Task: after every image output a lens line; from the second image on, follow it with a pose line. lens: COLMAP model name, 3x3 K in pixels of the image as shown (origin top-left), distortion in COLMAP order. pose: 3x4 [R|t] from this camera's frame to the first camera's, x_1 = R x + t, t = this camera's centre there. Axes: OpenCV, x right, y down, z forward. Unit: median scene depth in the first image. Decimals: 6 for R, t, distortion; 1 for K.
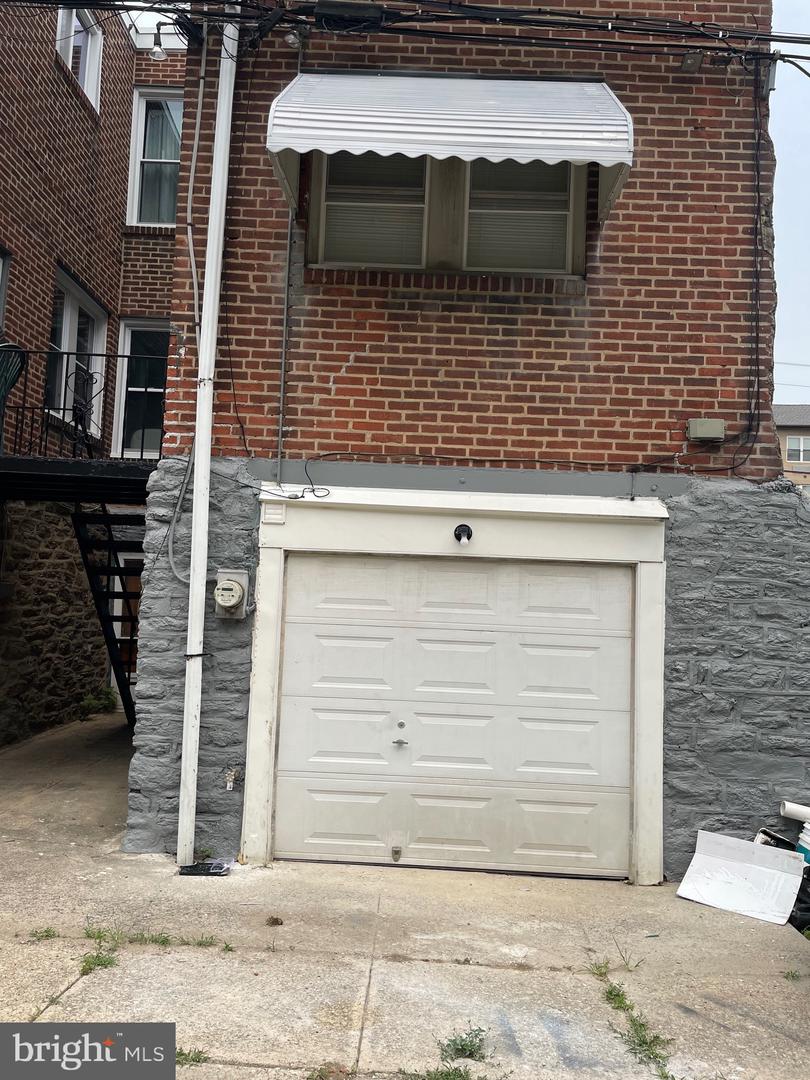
lens RADIAL K [[816.6, 0, 406.1], [0, 816.6, 536.9], [0, 0, 1]] dist [0.085309, -0.115000]
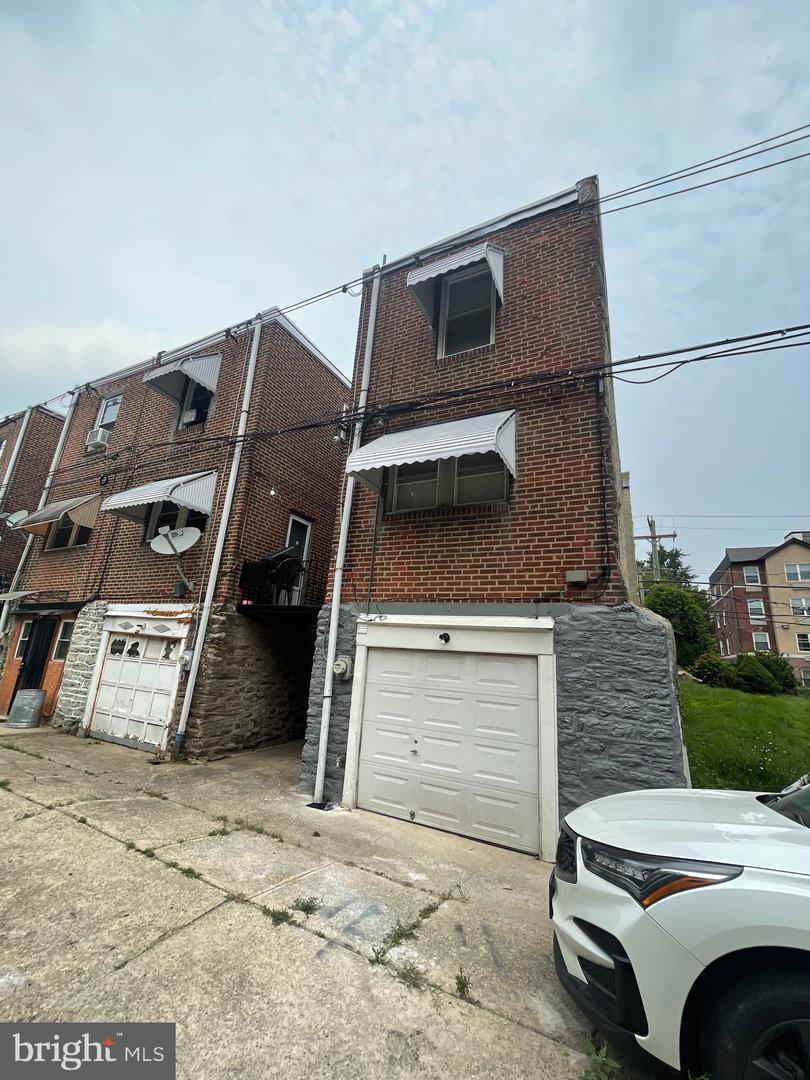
lens RADIAL K [[433.7, 0, 404.6], [0, 433.7, 545.3], [0, 0, 1]] dist [-0.002217, -0.000970]
pose [[0.898805, -0.093771, -0.428202, 0.440346], [-0.001218, 0.976313, -0.216358, 0.003759], [0.438347, 0.194985, 0.877401, 0.023776]]
